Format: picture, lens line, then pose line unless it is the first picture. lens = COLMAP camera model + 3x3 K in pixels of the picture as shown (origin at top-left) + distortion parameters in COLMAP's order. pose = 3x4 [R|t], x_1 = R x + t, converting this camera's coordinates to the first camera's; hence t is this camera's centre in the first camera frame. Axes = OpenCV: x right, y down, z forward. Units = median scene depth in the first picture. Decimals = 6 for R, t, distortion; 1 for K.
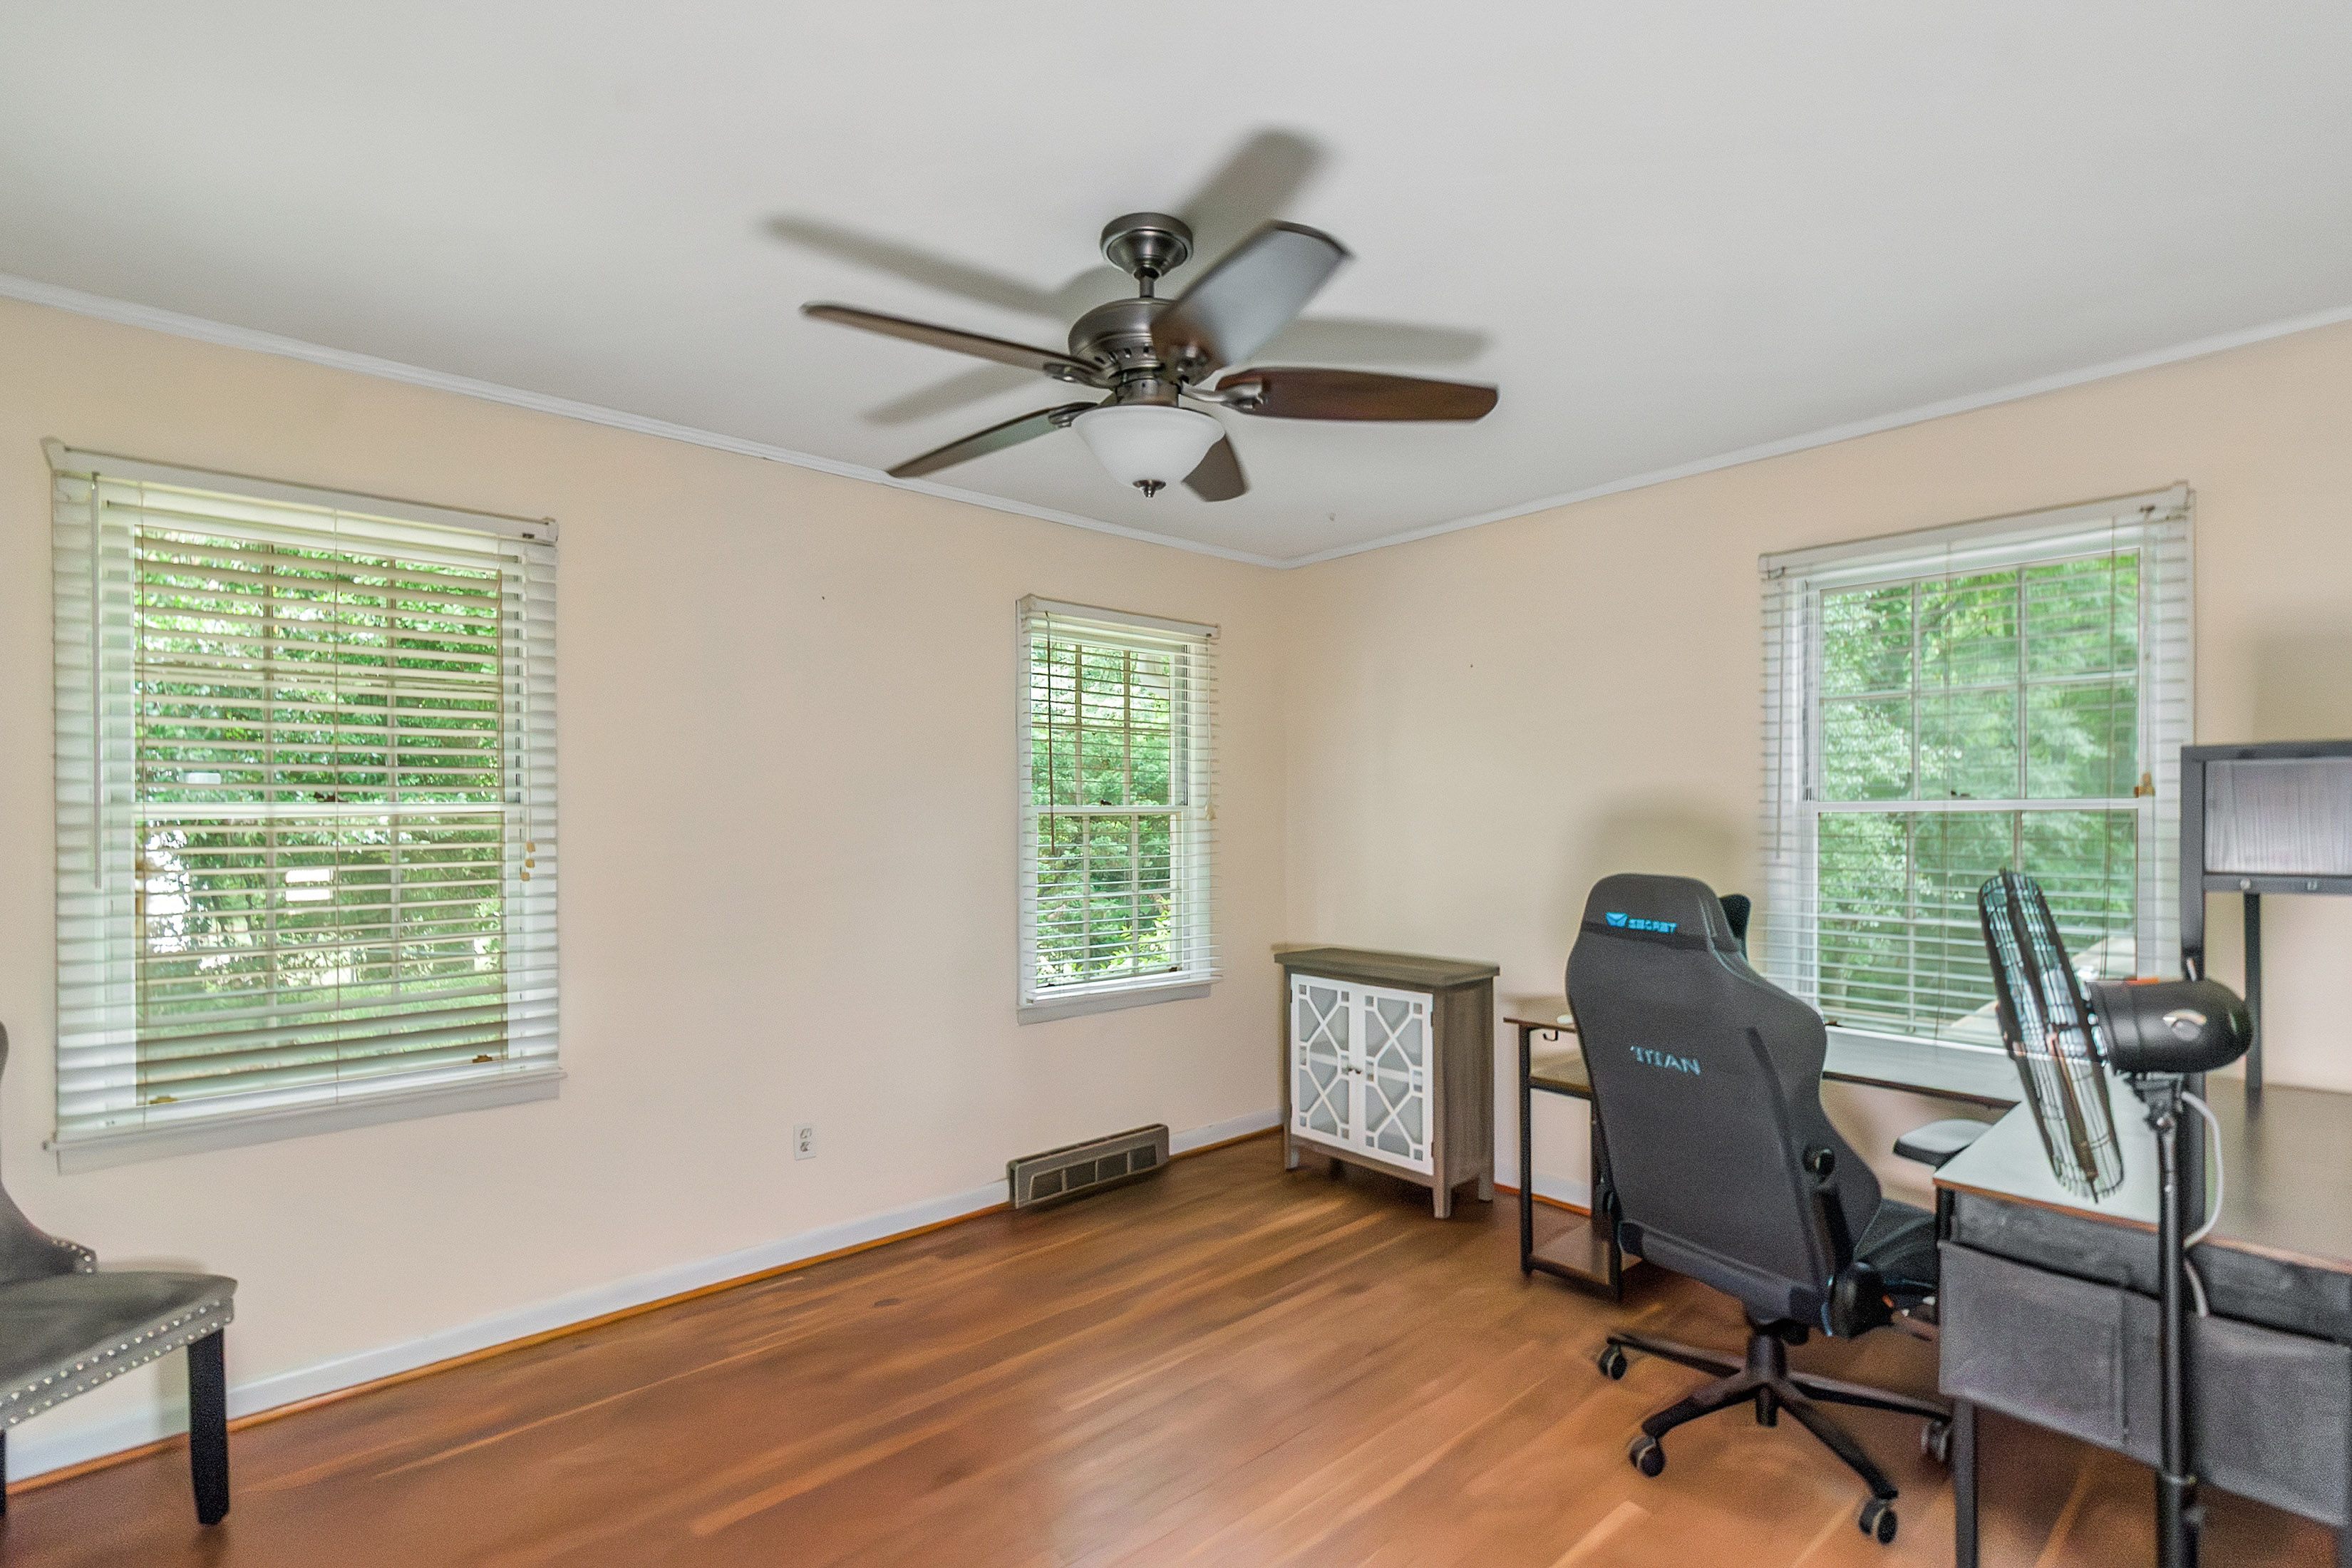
lens RADIAL K [[1077.4, 0, 1180.4], [0, 1077.4, 792.9], [0, 0, 1]] dist [0.000299, 0.000275]
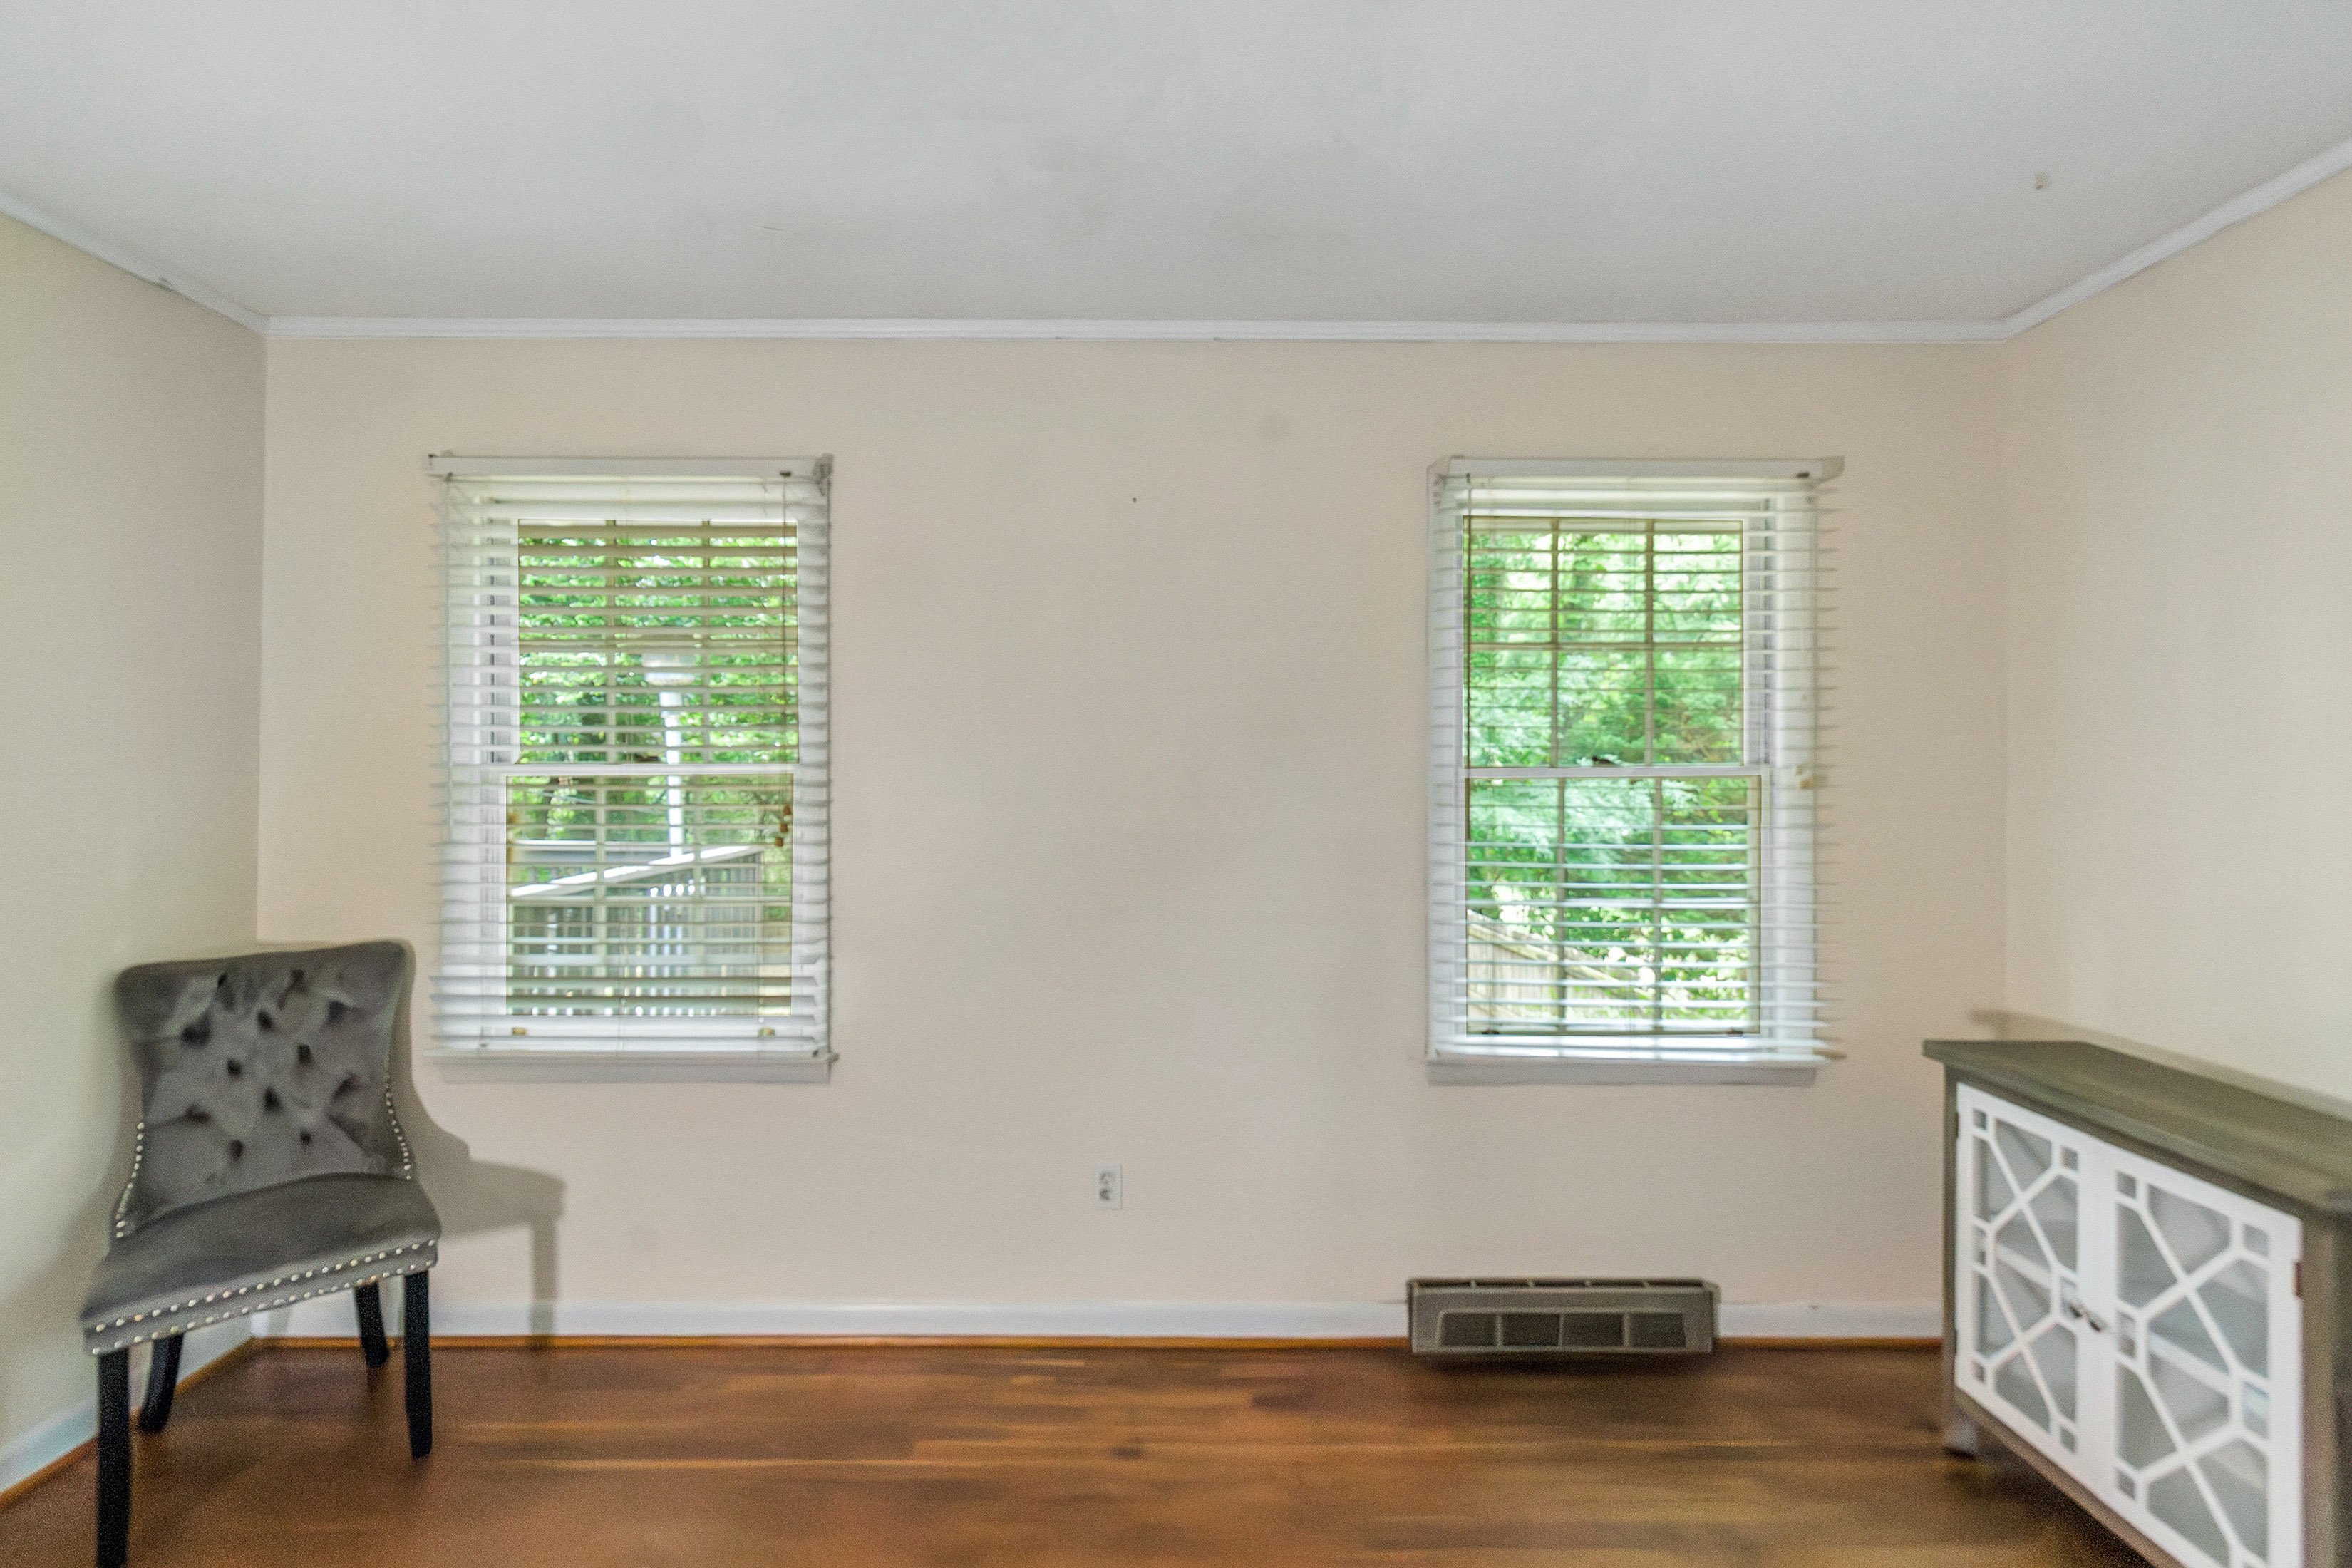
lens RADIAL K [[1051.6, 0, 1173.5], [0, 1051.6, 761.3], [0, 0, 1]] dist [-0.001953, 0.000379]
pose [[0.744501, 0.002135, -0.667618, 0.176391], [0.009109, 0.999869, 0.013355, -0.001366], [0.667560, -0.016025, 0.744384, 0.396302]]
